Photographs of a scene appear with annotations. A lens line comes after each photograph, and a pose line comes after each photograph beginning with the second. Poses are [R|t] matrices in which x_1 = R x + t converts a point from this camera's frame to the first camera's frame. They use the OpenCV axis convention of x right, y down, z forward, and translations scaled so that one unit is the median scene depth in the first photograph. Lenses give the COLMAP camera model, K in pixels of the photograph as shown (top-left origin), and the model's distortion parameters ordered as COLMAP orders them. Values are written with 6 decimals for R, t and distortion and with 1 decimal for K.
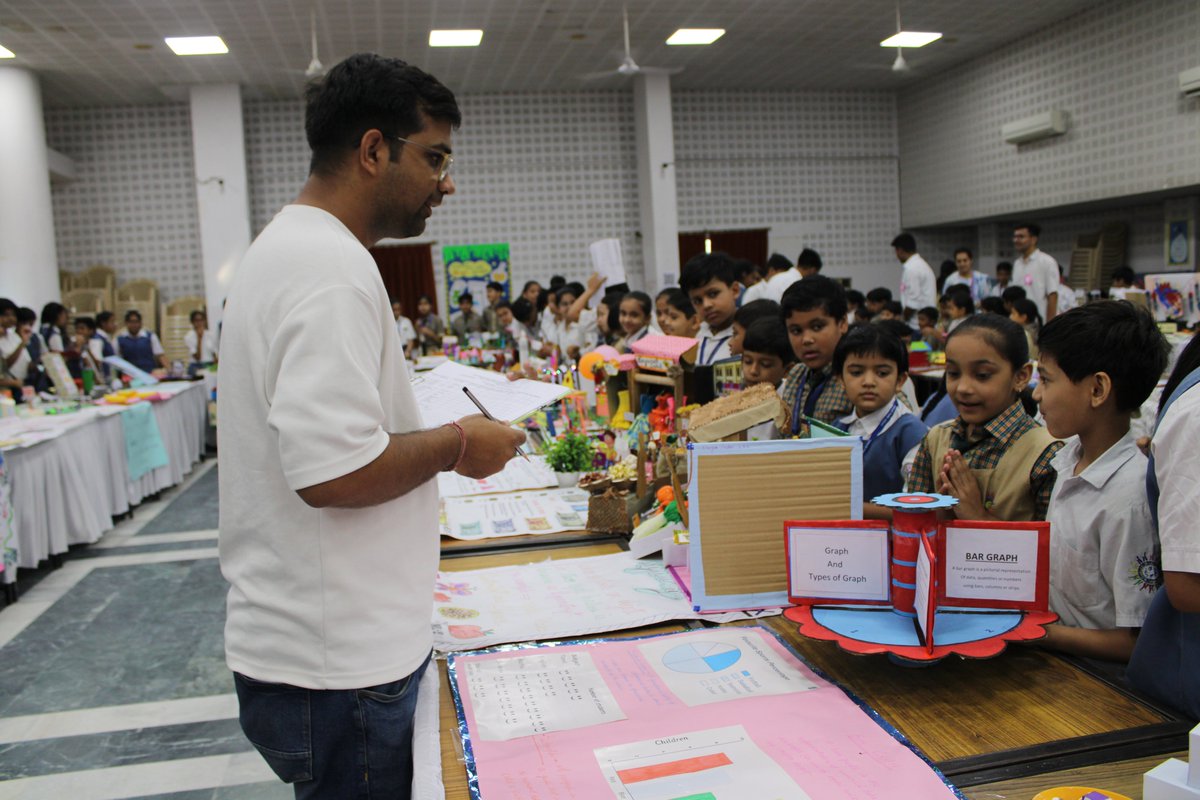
lens RADIAL K [[979.5, 0, 597.0], [0, 979.5, 401.4], [0, 0, 1]] dist [-0.117171, 0.057605]
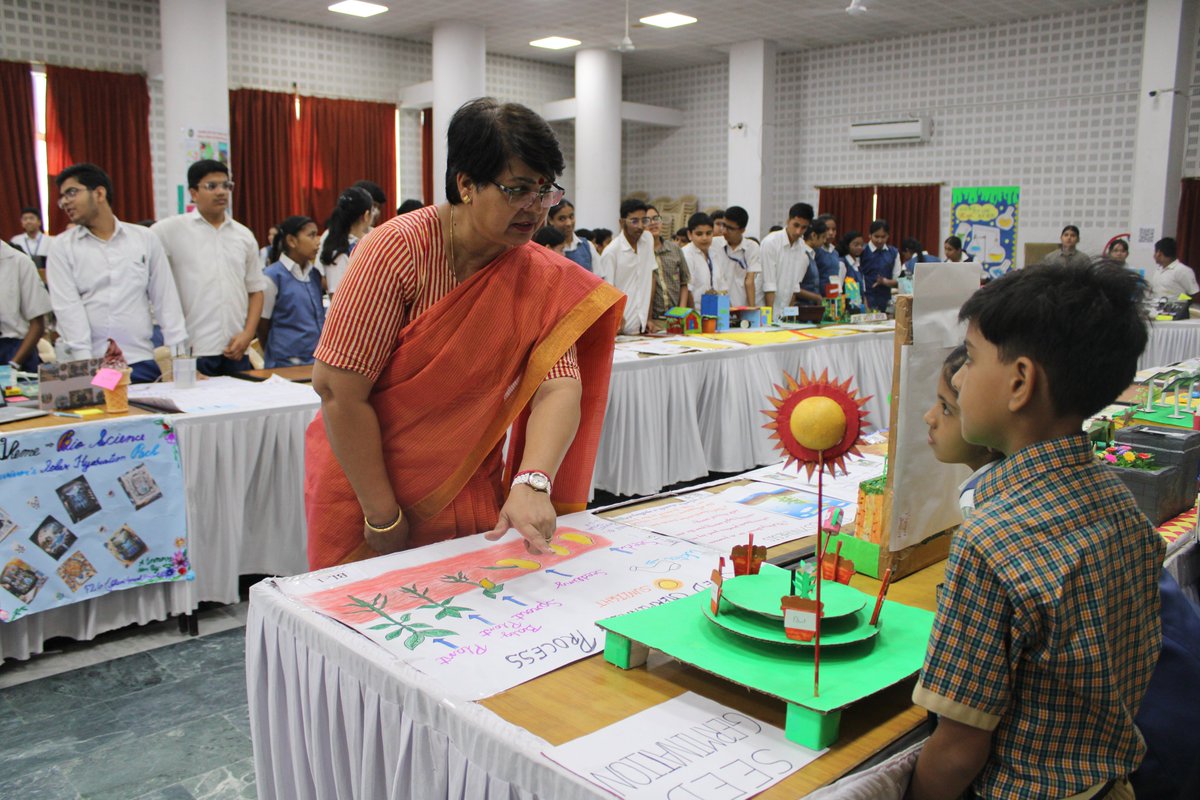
lens RADIAL K [[1024.0, 0, 594.4], [0, 1024.0, 392.1], [0, 0, 1]] dist [-0.119585, 0.121323]
pose [[0.544457, 0.179578, -0.819340, 0.496088], [-0.131758, 0.982997, 0.127893, -0.039464], [0.828376, 0.038322, 0.558861, 0.148104]]
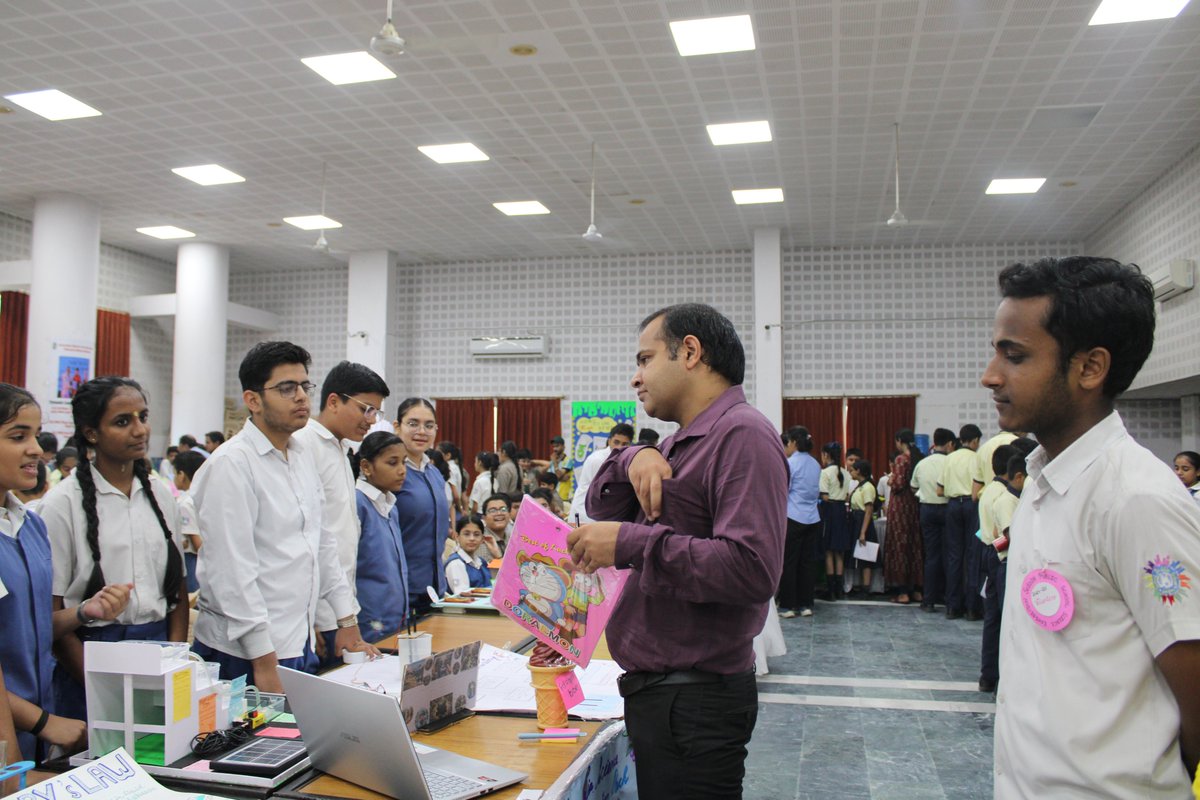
lens RADIAL K [[1024.0, 0, 610.1], [0, 1024.0, 390.1], [0, 0, 1]] dist [-0.119585, 0.121323]
pose [[0.908157, 0.033564, -0.417283, 0.322044], [-0.101932, 0.984510, -0.142651, -0.020467], [0.406031, 0.172084, 0.897511, 0.042612]]
